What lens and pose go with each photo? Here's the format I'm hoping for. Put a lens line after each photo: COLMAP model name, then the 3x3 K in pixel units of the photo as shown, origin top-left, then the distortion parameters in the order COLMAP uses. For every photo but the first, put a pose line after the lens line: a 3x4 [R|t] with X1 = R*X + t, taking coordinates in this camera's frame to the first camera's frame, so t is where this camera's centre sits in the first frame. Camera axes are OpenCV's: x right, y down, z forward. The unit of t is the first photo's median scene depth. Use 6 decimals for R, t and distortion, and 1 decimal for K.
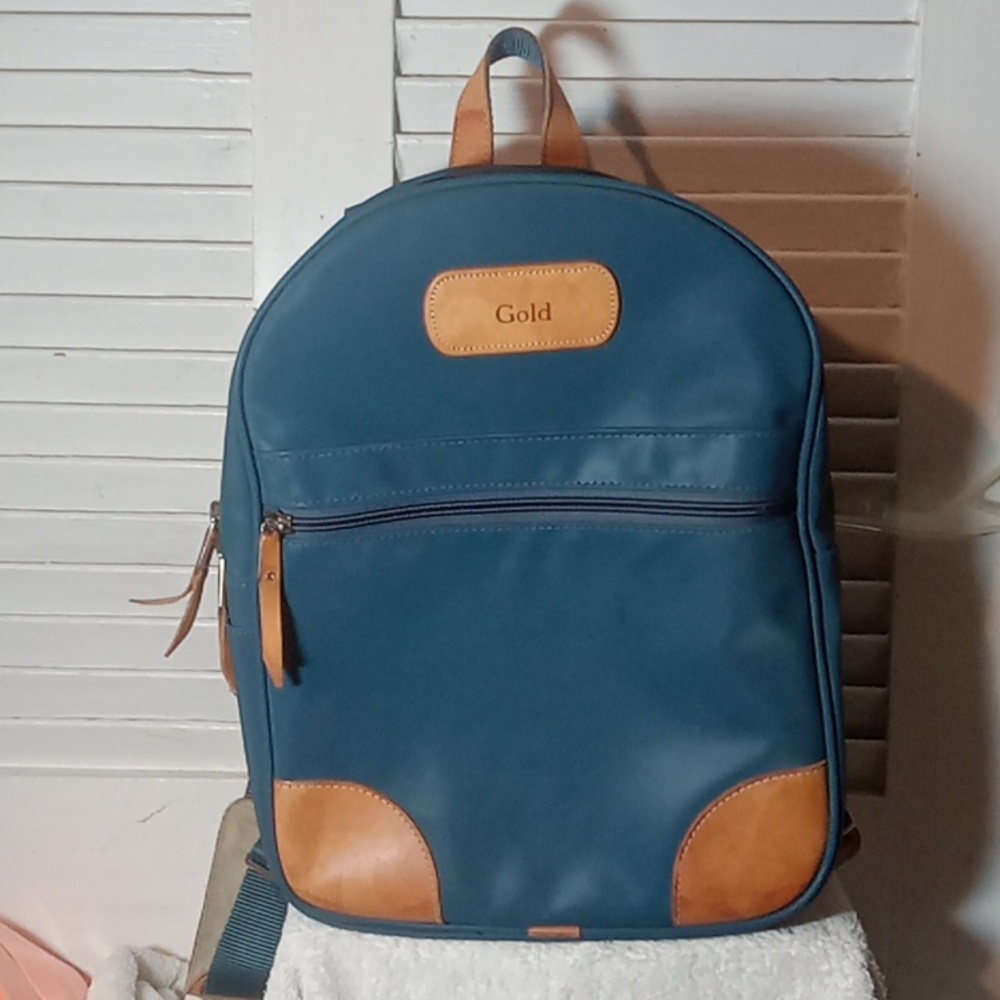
lens RADIAL K [[1767.9, 0, 509.6], [0, 1767.9, 522.8], [0, 0, 1]] dist [0.132515, 0.000000]
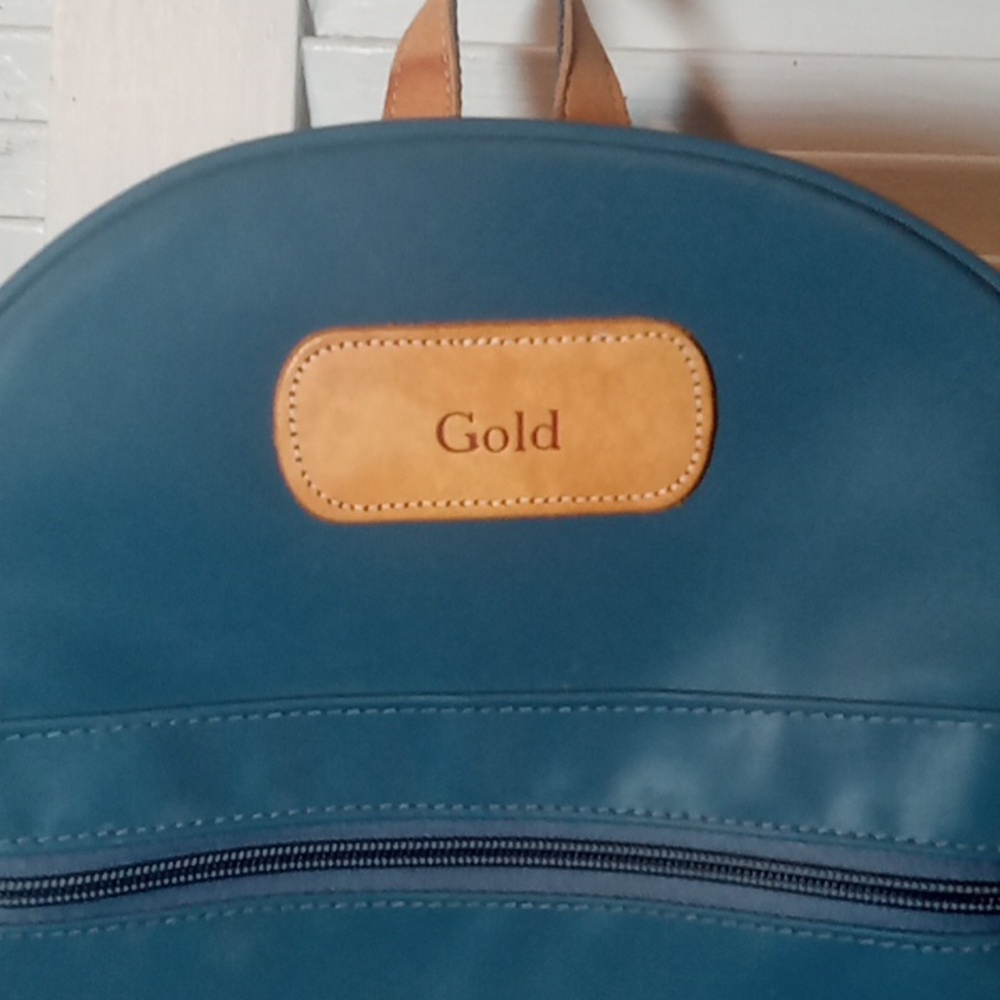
lens RADIAL K [[1767.9, 0, 499.0], [0, 1767.9, 500.4], [0, 0, 1]] dist [0.132515, 0.000000]
pose [[0.999416, 0.030024, -0.016317, 0.015760], [-0.031590, 0.993847, -0.106157, -0.053518], [0.013029, 0.106610, 0.994216, 0.555224]]
